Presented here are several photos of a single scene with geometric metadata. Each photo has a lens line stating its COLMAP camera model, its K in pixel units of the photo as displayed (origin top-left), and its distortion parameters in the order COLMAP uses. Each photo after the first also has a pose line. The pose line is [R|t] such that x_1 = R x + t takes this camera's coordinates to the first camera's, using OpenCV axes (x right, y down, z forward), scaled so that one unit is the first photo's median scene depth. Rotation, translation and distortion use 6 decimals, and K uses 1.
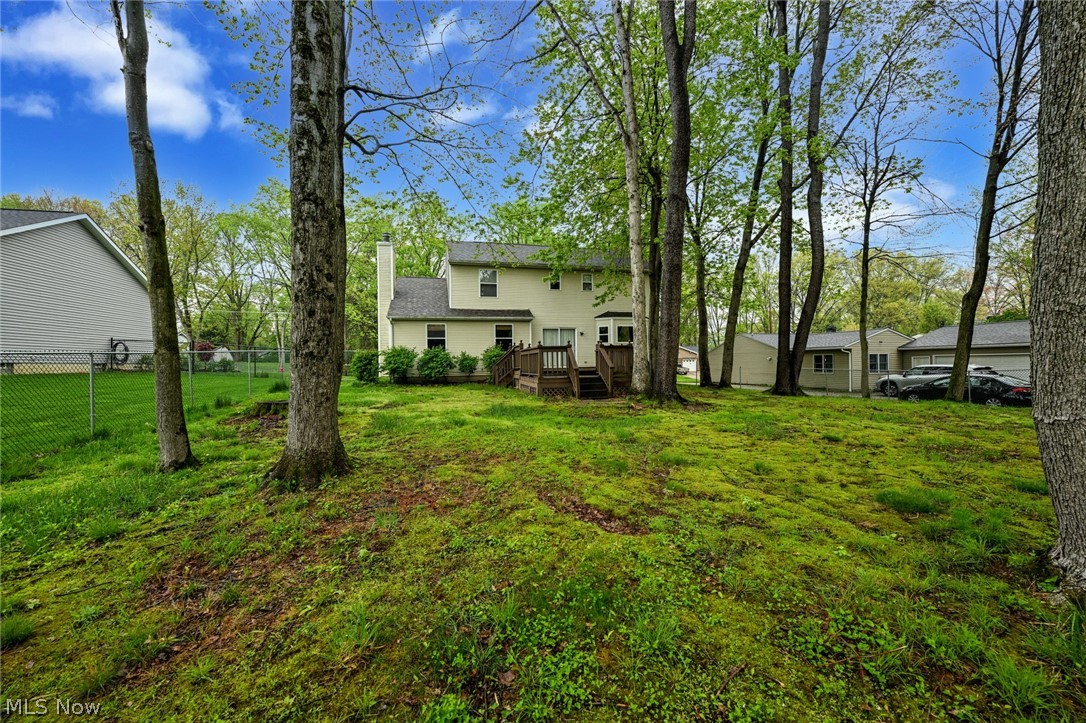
lens RADIAL K [[417.7, 0, 545.7], [0, 417.7, 360.2], [0, 0, 1]] dist [-0.001341, 0.000080]
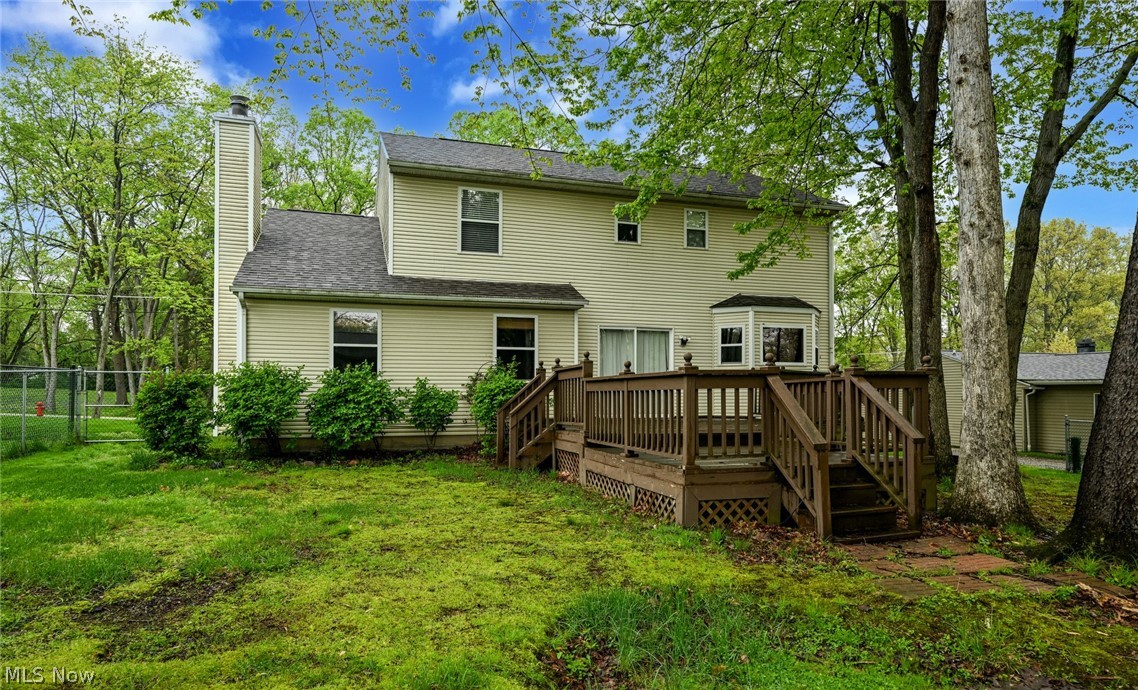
lens RADIAL K [[674.9, 0, 568.8], [0, 674.9, 388.8], [0, 0, 1]] dist [0.001149, 0.000488]
pose [[0.998094, 0.014746, 0.059927, -0.089593], [-0.014566, 0.999888, -0.003449, -0.010260], [-0.059971, 0.002570, 0.998197, 0.317209]]
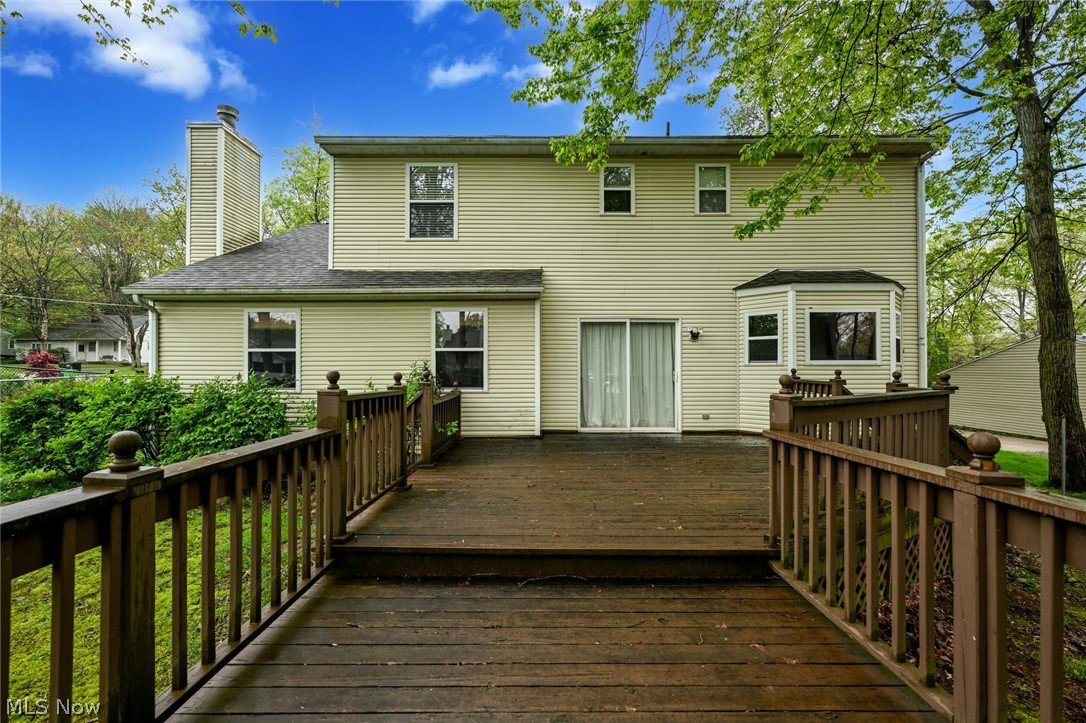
lens RADIAL K [[452.7, 0, 542.2], [0, 452.7, 365.6], [0, 0, 1]] dist [-0.000465, 0.000376]
pose [[0.968824, 0.010993, -0.247508, 0.063415], [-0.011020, 0.999938, 0.001274, -0.041956], [0.247507, 0.001494, 0.968885, 0.674019]]
